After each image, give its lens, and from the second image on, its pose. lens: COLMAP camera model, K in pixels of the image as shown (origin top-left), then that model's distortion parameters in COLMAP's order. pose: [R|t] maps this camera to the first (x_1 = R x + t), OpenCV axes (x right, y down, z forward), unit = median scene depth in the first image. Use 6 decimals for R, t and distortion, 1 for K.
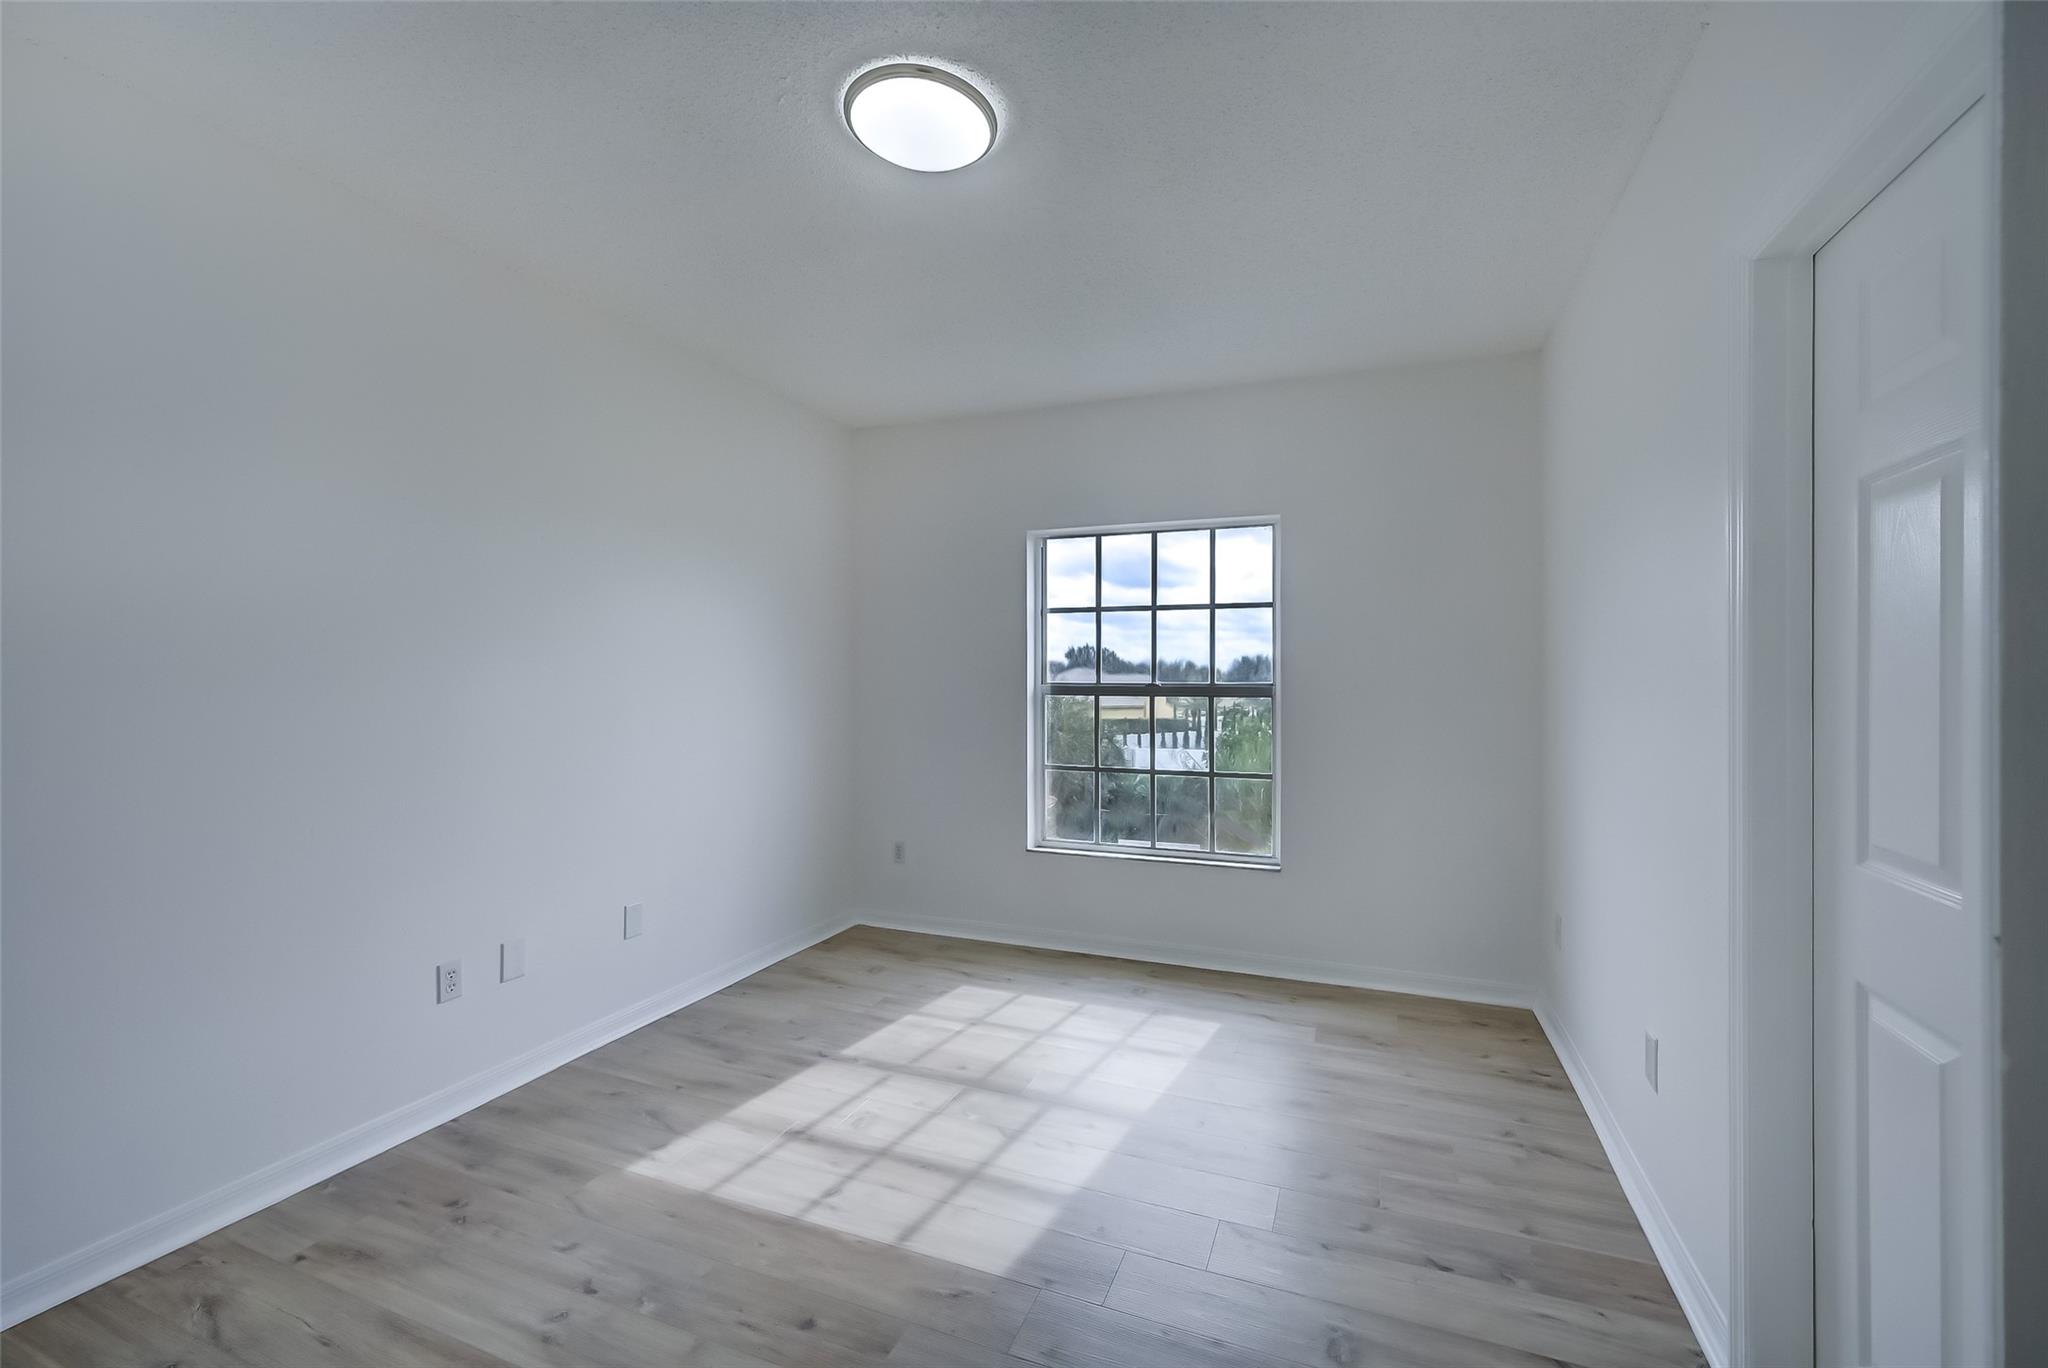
lens RADIAL K [[815.9, 0, 1049.1], [0, 815.9, 684.3], [0, 0, 1]] dist [0.001897, -0.000458]
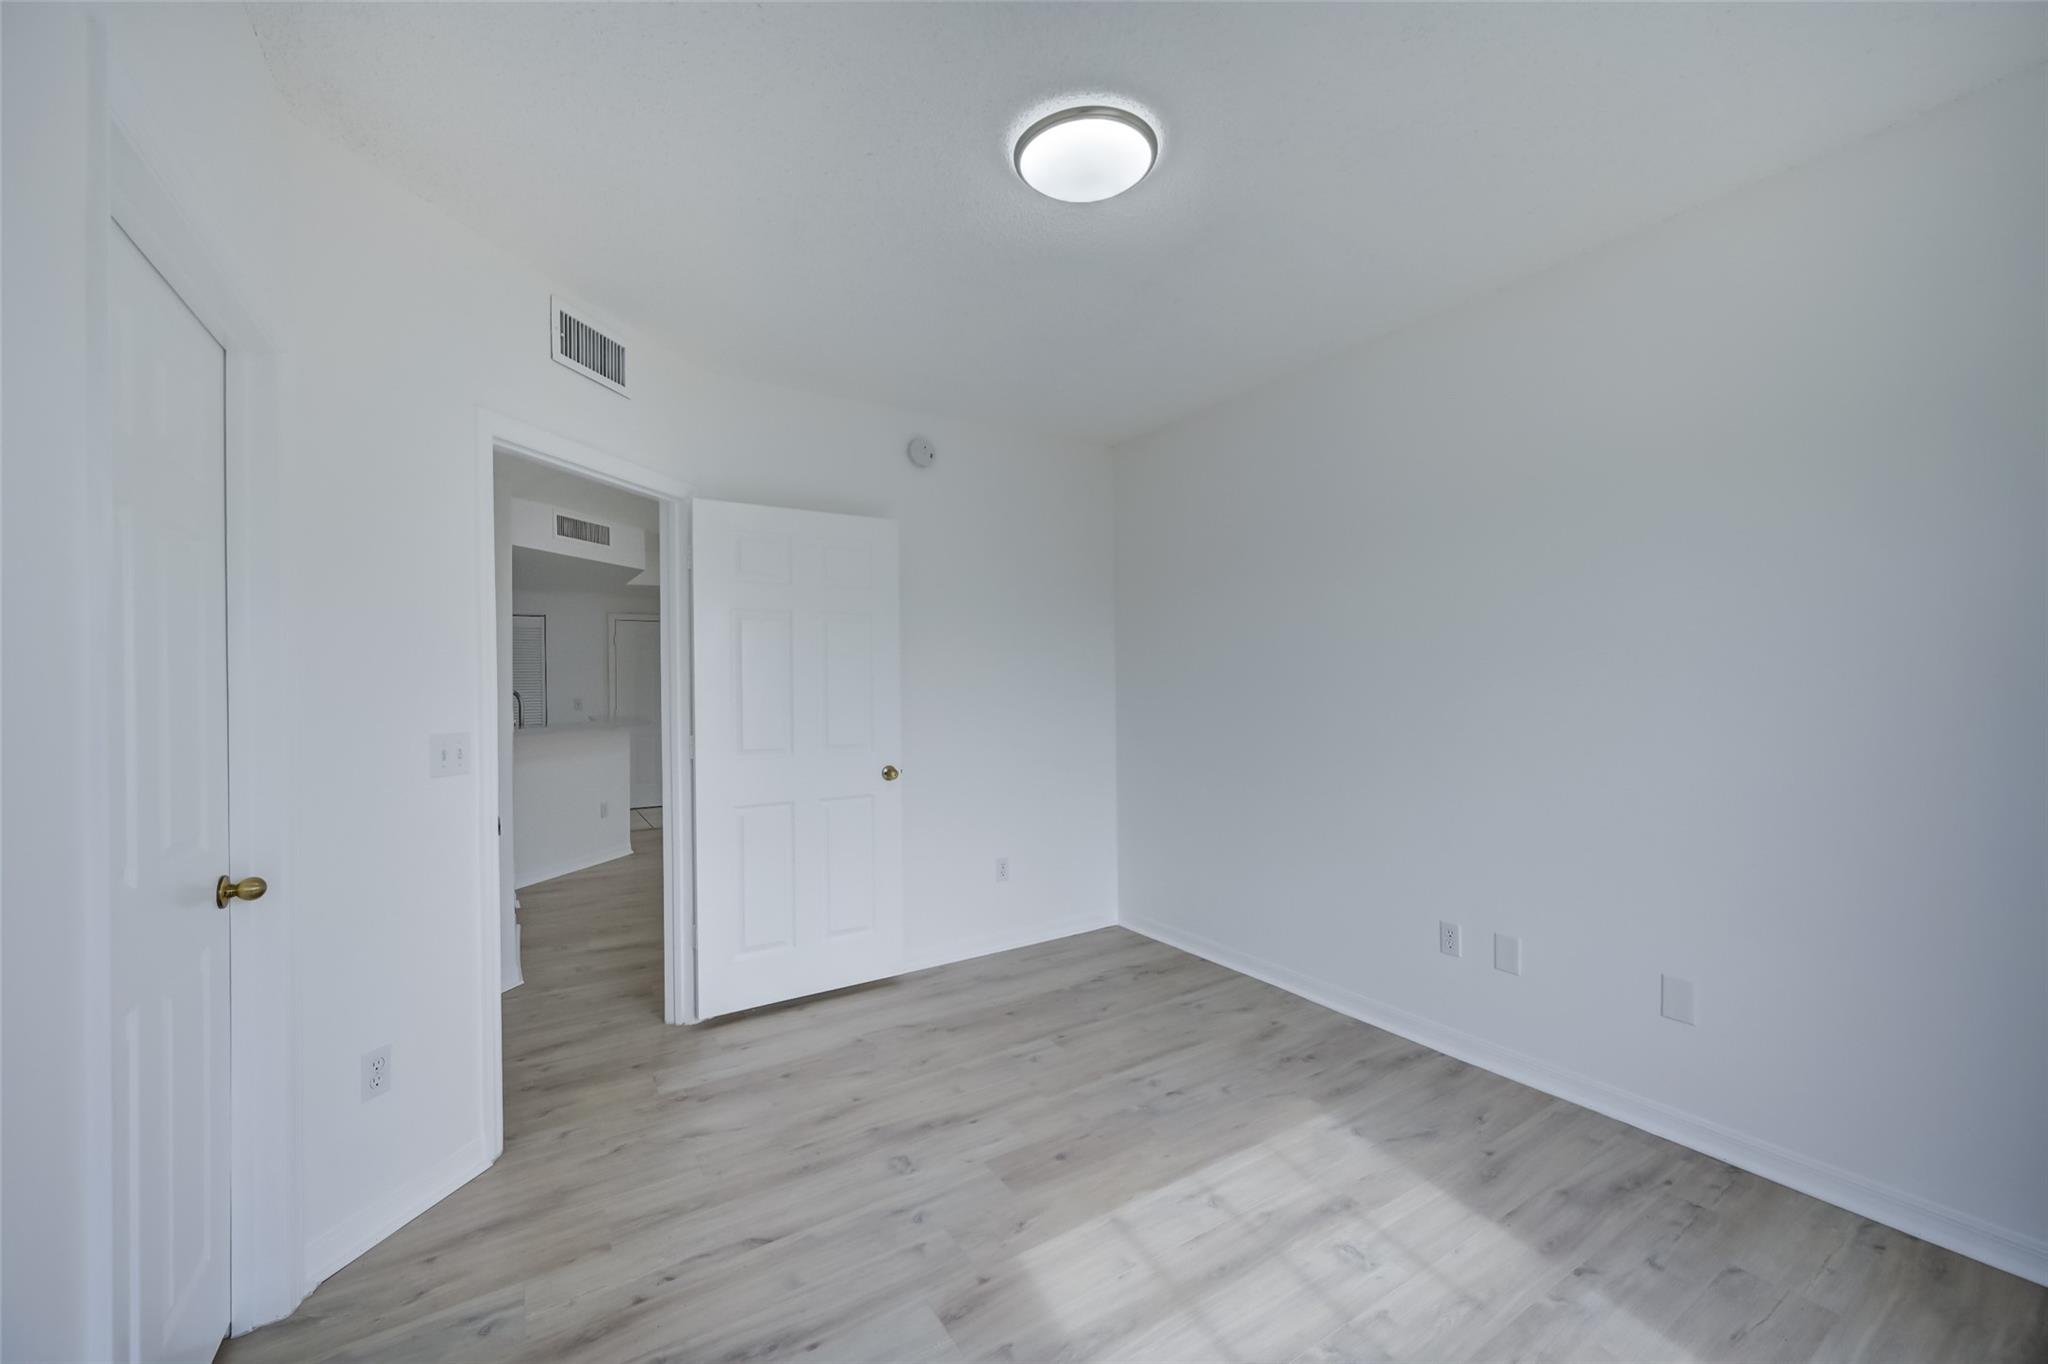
lens RADIAL K [[815.9, 0, 1035.5], [0, 815.9, 681.0], [0, 0, 1]] dist [0.001897, -0.000458]
pose [[-0.584592, 0.005792, -0.811307, 0.468108], [0.007812, 0.999968, 0.001511, -0.013890], [0.811290, -0.005455, -0.584618, 0.979709]]
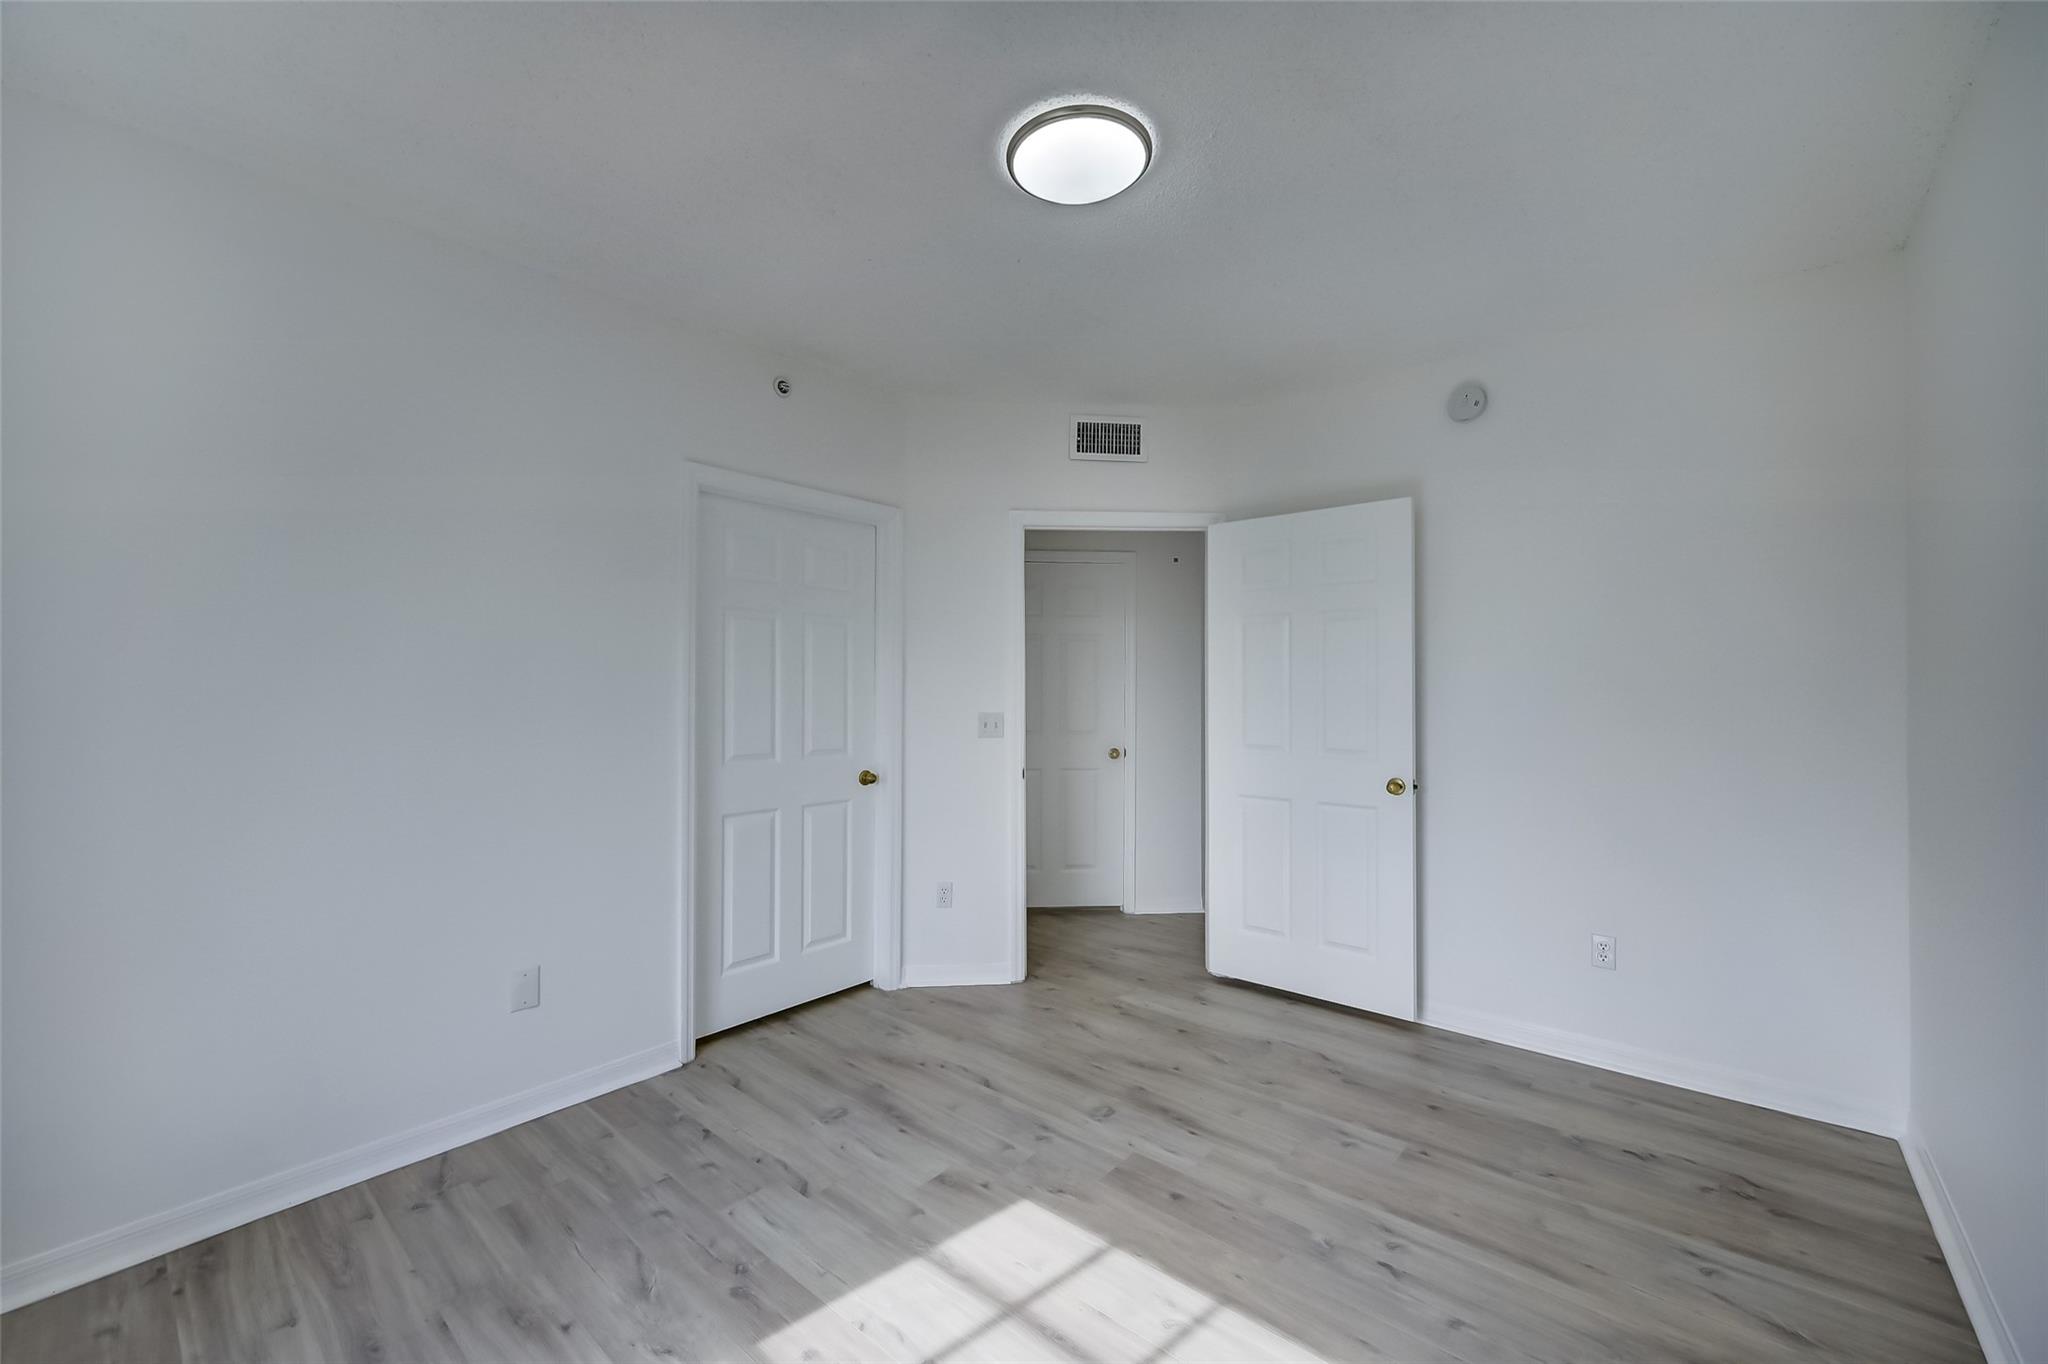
lens RADIAL K [[815.9, 0, 1023.3], [0, 815.9, 685.9], [0, 0, 1]] dist [0.001897, -0.000458]
pose [[-0.942472, 0.000730, 0.334285, -0.274345], [0.001559, 0.999996, 0.002212, -0.012698], [-0.334282, 0.002606, -0.942469, 1.261293]]
